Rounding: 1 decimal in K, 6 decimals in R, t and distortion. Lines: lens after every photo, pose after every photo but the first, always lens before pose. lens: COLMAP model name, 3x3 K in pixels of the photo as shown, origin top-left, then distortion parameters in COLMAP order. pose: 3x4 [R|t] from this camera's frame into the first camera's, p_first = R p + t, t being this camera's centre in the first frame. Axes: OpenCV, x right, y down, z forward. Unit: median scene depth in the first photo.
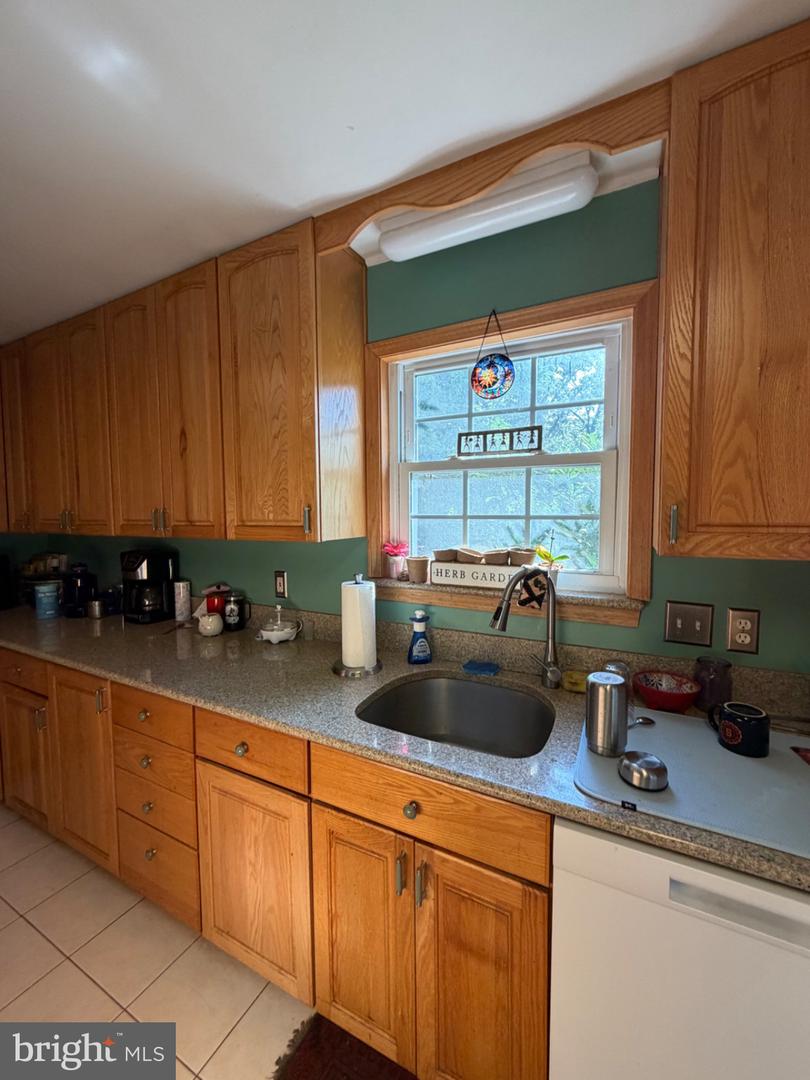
lens RADIAL K [[430.1, 0, 405.5], [0, 430.1, 536.2], [0, 0, 1]] dist [0.002152, 0.000200]
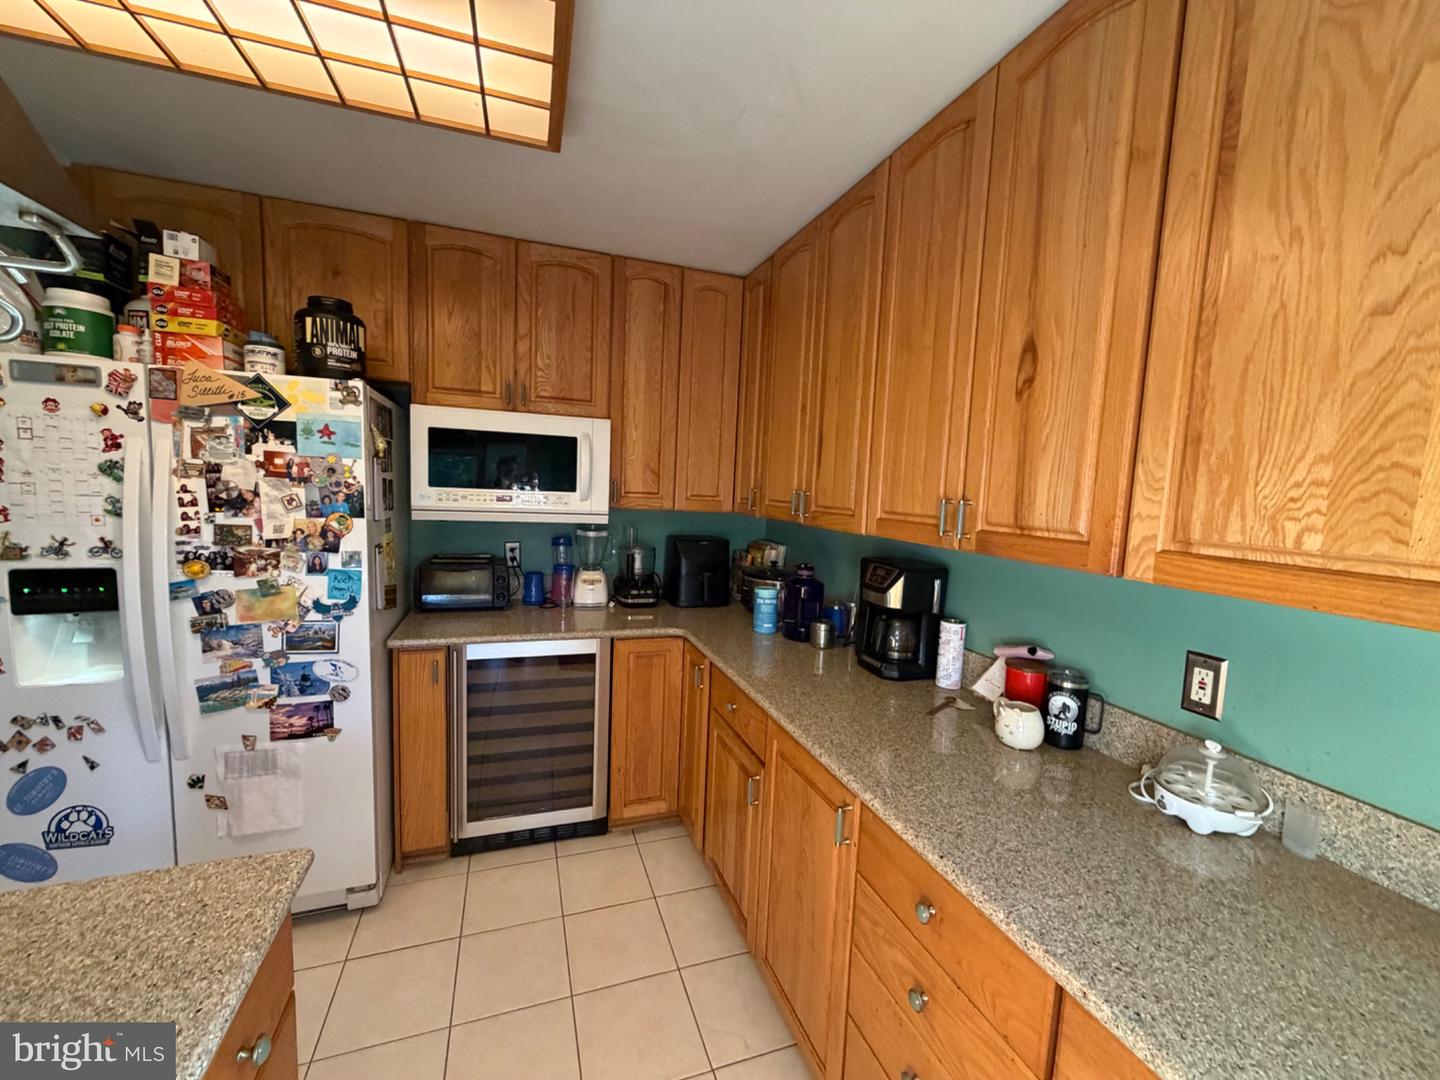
lens RADIAL K [[573.5, 0, 720.0], [0, 573.5, 540.0], [0, 0, 1]] dist [0.002152, 0.000200]
pose [[0.736478, 0.104710, -0.668308, -0.273710], [-0.085940, 0.994425, 0.061099, -0.026464], [0.670980, 0.012436, 0.741371, 0.239992]]
